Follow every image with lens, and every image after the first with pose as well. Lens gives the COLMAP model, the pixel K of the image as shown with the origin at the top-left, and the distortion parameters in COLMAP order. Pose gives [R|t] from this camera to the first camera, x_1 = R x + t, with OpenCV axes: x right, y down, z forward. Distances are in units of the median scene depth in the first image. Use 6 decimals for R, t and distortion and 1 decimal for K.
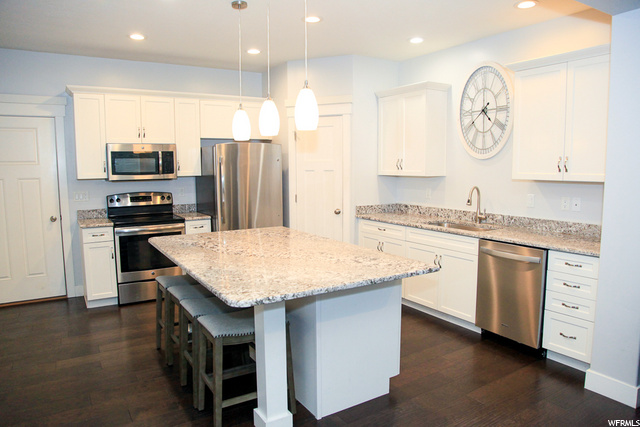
lens RADIAL K [[438.1, 0, 320.0], [0, 438.1, 213.5], [0, 0, 1]] dist [-0.127569, 0.078300]
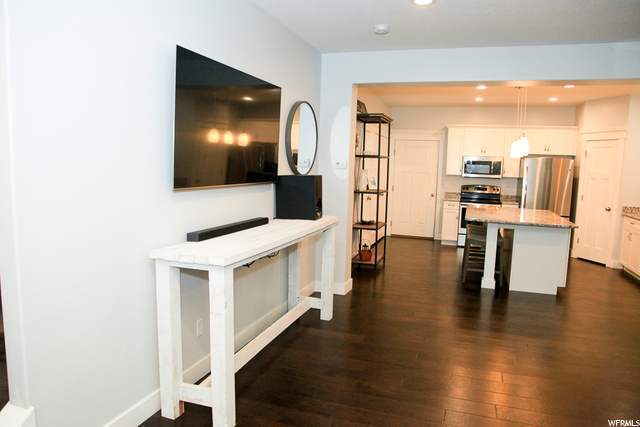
lens RADIAL K [[438.1, 0, 320.0], [0, 438.1, 213.5], [0, 0, 1]] dist [-0.127569, 0.078300]
pose [[0.628685, 0.112701, -0.769450, 0.536961], [-0.120874, 0.991579, 0.046476, 0.063609], [0.768209, 0.063788, 0.637014, -0.596517]]
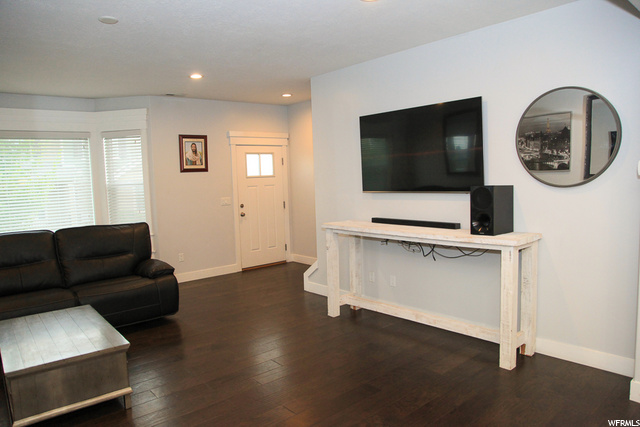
lens RADIAL K [[438.1, 0, 320.0], [0, 438.1, 213.5], [0, 0, 1]] dist [-0.127569, 0.078300]
pose [[-0.986078, 0.004360, -0.166226, 0.271237], [-0.020166, 0.989142, 0.145573, -0.017960], [0.165056, 0.146898, -0.975283, 0.616687]]
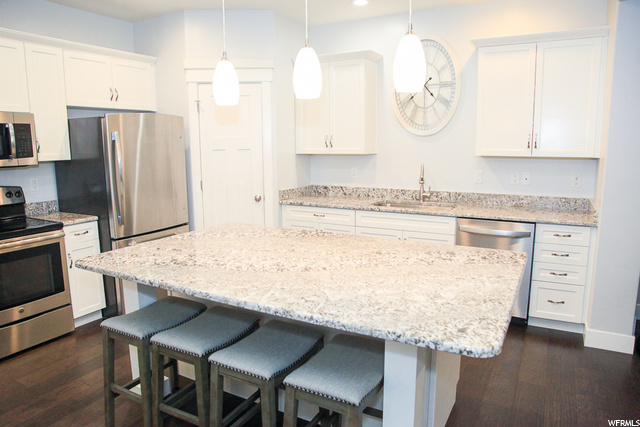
lens RADIAL K [[438.1, 0, 320.0], [0, 438.1, 213.5], [0, 0, 1]] dist [-0.127569, 0.078300]
pose [[0.873528, -0.079161, 0.480294, -0.286081], [0.056344, 0.996499, 0.061766, -0.022357], [-0.483502, -0.026893, 0.874930, 0.227504]]
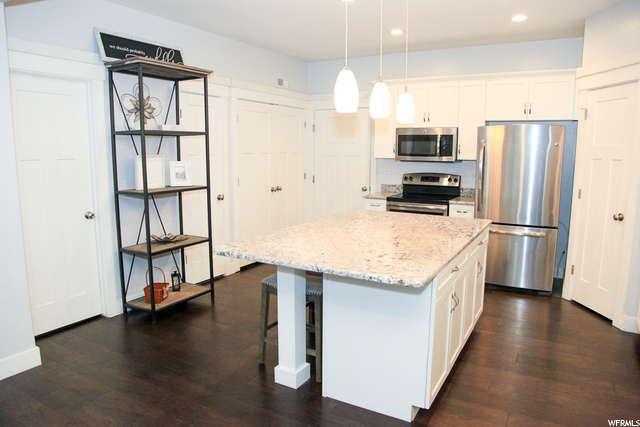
lens RADIAL K [[438.1, 0, 320.0], [0, 438.1, 213.5], [0, 0, 1]] dist [-0.127569, 0.078300]
pose [[0.470718, 0.135858, -0.871761, 0.449265], [-0.104355, 0.989711, 0.097893, -0.028669], [0.876091, 0.044892, 0.480052, 0.258442]]
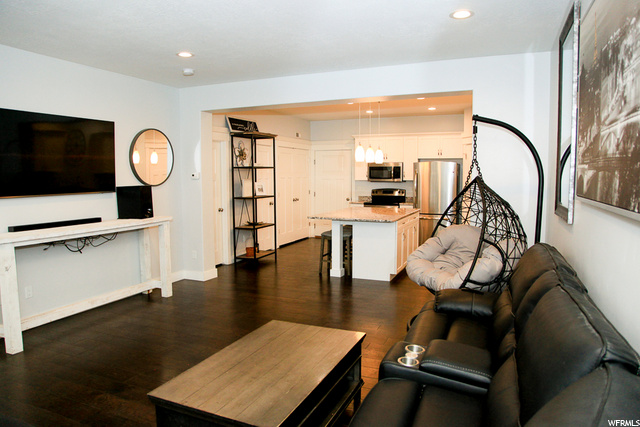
lens RADIAL K [[438.1, 0, 320.0], [0, 438.1, 213.5], [0, 0, 1]] dist [-0.127569, 0.078300]
pose [[0.571735, 0.077953, -0.816727, 1.032739], [-0.091645, 0.995314, 0.030844, 0.027962], [0.815304, 0.057214, 0.576199, -0.336792]]
